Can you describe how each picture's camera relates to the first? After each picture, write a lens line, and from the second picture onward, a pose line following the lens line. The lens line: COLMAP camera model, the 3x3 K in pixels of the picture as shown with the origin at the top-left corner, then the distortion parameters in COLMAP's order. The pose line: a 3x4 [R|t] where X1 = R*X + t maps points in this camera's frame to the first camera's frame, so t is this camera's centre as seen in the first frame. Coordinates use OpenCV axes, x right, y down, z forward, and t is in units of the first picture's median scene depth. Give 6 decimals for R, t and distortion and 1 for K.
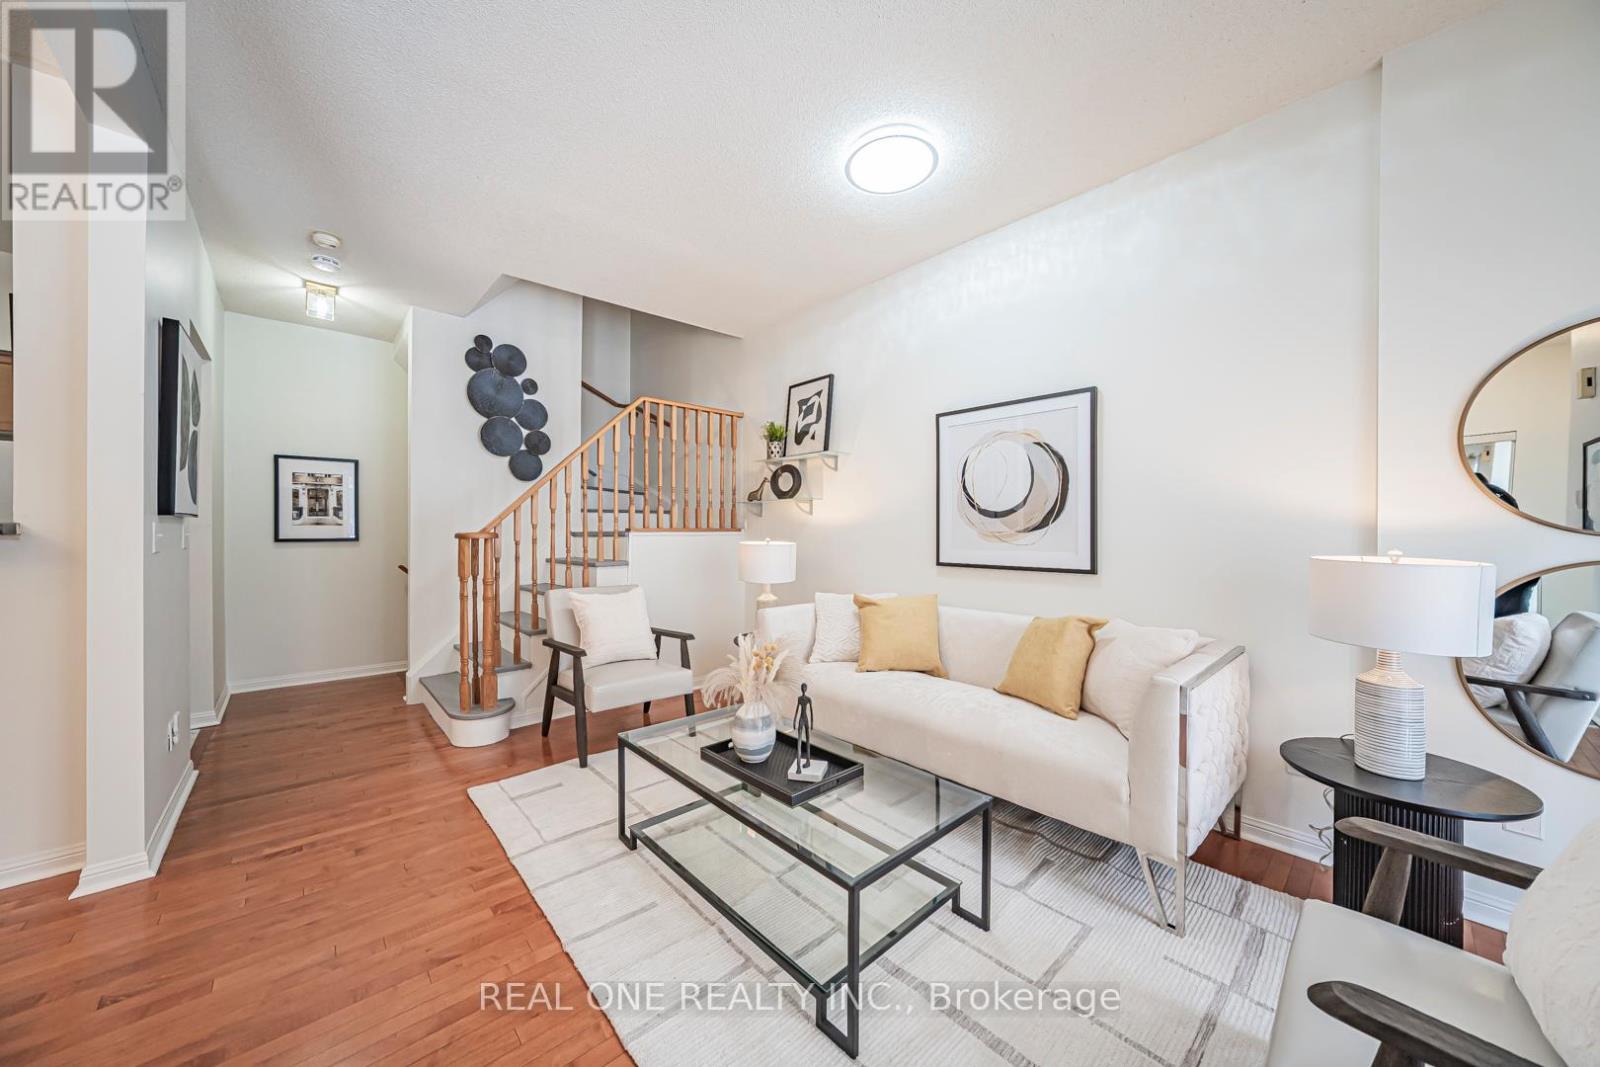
lens RADIAL K [[560.8, 0, 799.7], [0, 560.8, 534.2], [0, 0, 1]] dist [-0.023548, 0.006018]
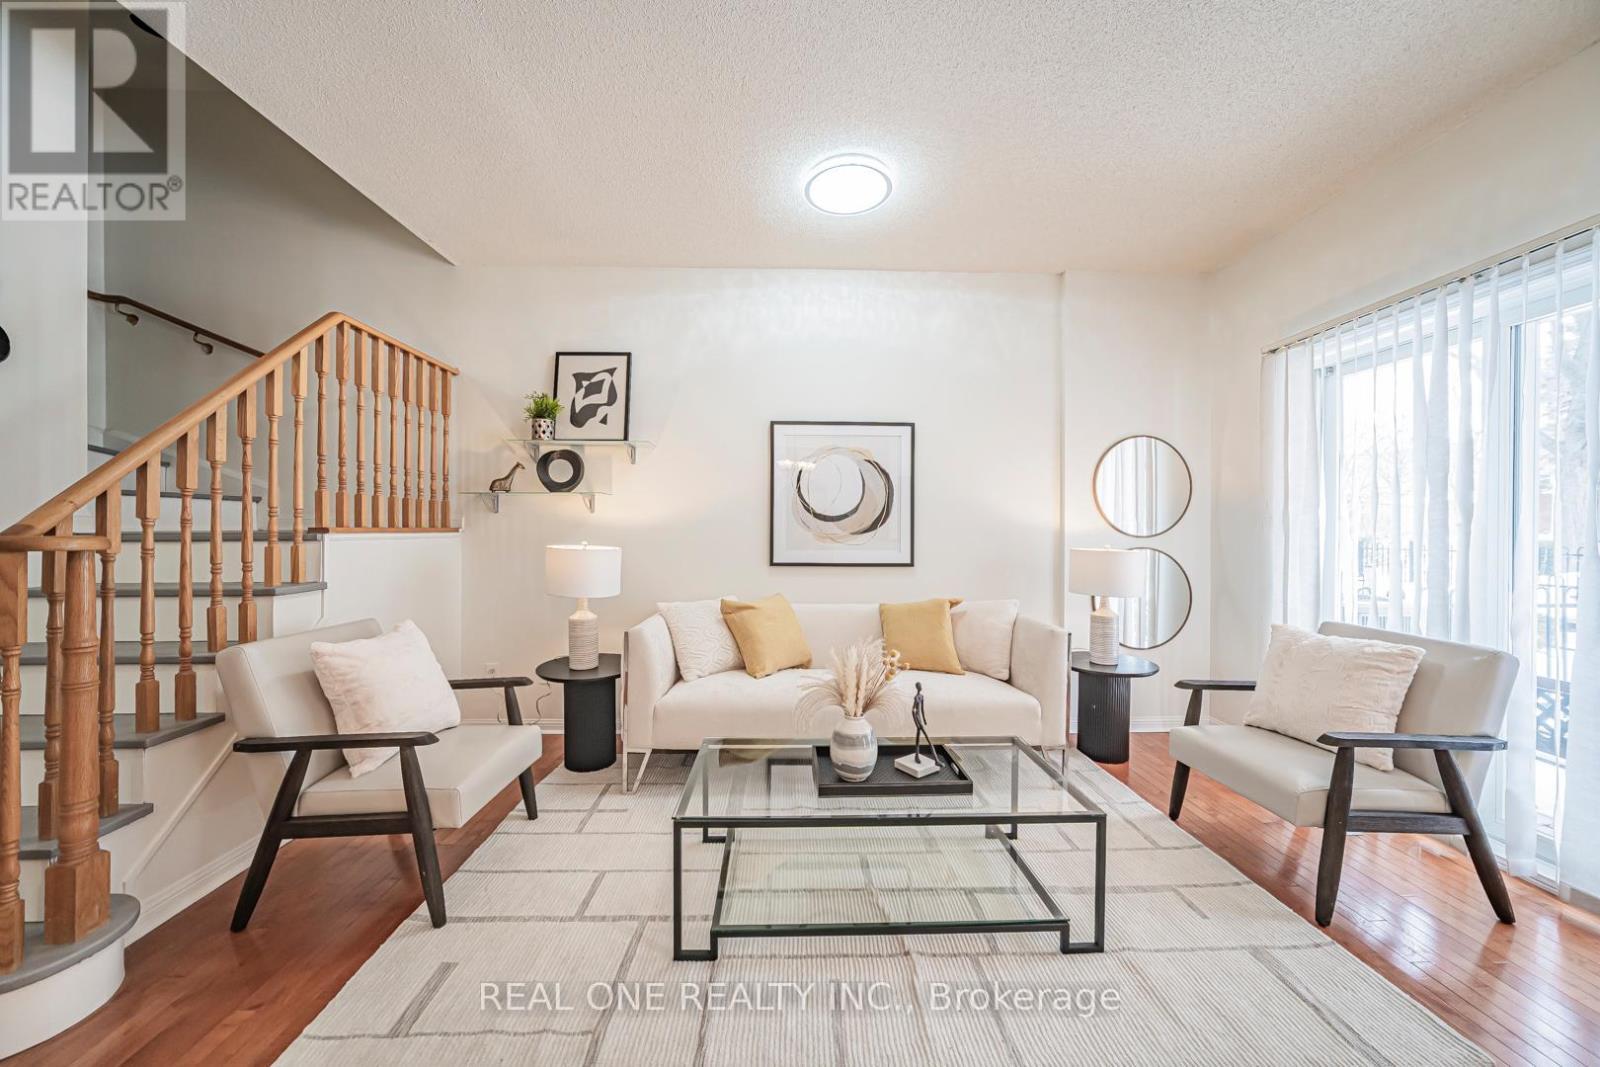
lens RADIAL K [[560.8, 0, 797.1], [0, 560.8, 533.4], [0, 0, 1]] dist [-0.023548, 0.006018]
pose [[0.653594, -0.003061, 0.756839, -0.434806], [-0.000340, 0.999991, 0.004338, -0.007466], [-0.756845, -0.003093, 0.653587, 0.233086]]
